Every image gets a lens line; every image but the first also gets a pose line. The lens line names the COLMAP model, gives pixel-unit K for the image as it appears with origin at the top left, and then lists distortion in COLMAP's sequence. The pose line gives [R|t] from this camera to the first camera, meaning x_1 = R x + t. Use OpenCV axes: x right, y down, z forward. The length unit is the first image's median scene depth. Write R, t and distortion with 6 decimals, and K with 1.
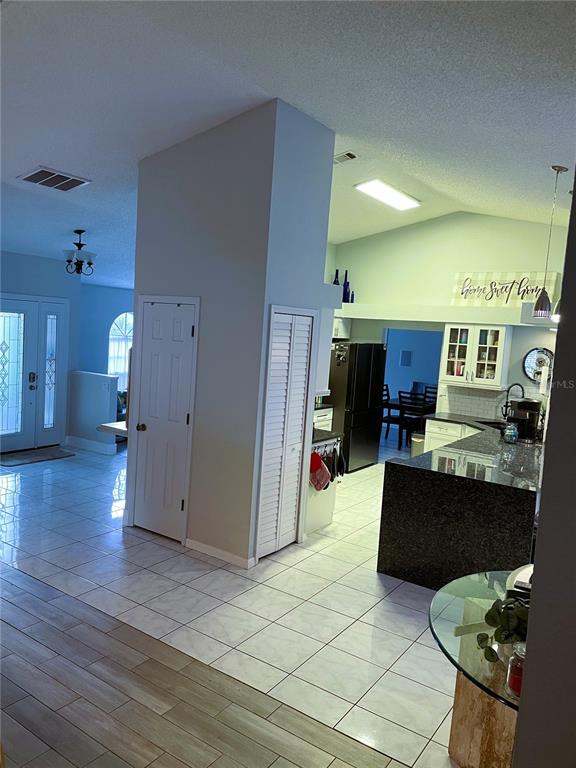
lens RADIAL K [[582.2, 0, 283.9], [0, 582.2, 385.1], [0, 0, 1]] dist [0.068988, -0.083716]
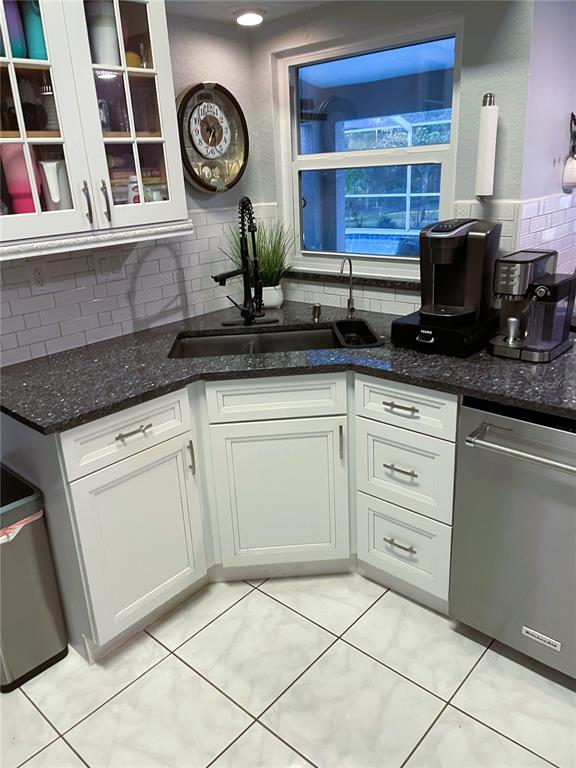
lens RADIAL K [[582.2, 0, 284.9], [0, 582.2, 384.5], [0, 0, 1]] dist [0.068988, -0.083716]
pose [[0.122862, -0.406751, 0.905239, 0.063638], [0.152938, 0.909014, 0.387690, -0.029967], [-0.980569, 0.090813, 0.173891, 0.881429]]
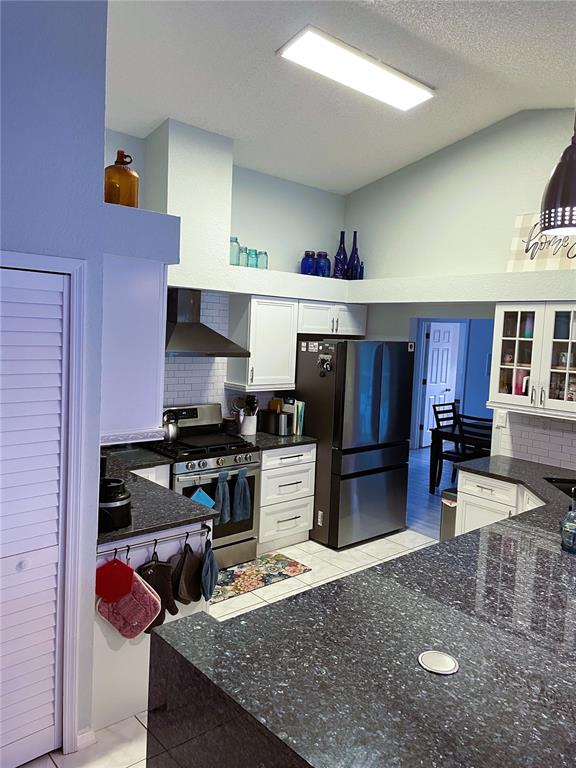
lens RADIAL K [[582.2, 0, 292.8], [0, 582.2, 378.9], [0, 0, 1]] dist [0.068988, -0.083716]
pose [[0.971265, -0.001319, -0.237999, 0.223400], [-0.004624, 0.999691, -0.024412, -0.016613], [0.237958, 0.024811, 0.970959, 0.400494]]
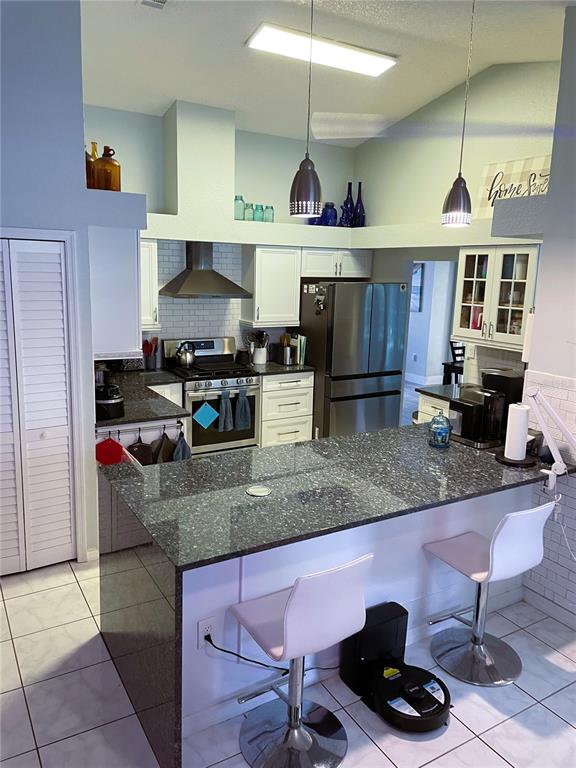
lens RADIAL K [[582.2, 0, 283.0], [0, 582.2, 379.2], [0, 0, 1]] dist [0.068988, -0.083716]
pose [[0.907546, 0.038983, -0.418140, 0.383637], [-0.007457, 0.997021, 0.076767, -0.008866], [0.419887, -0.066551, 0.905133, 0.324761]]
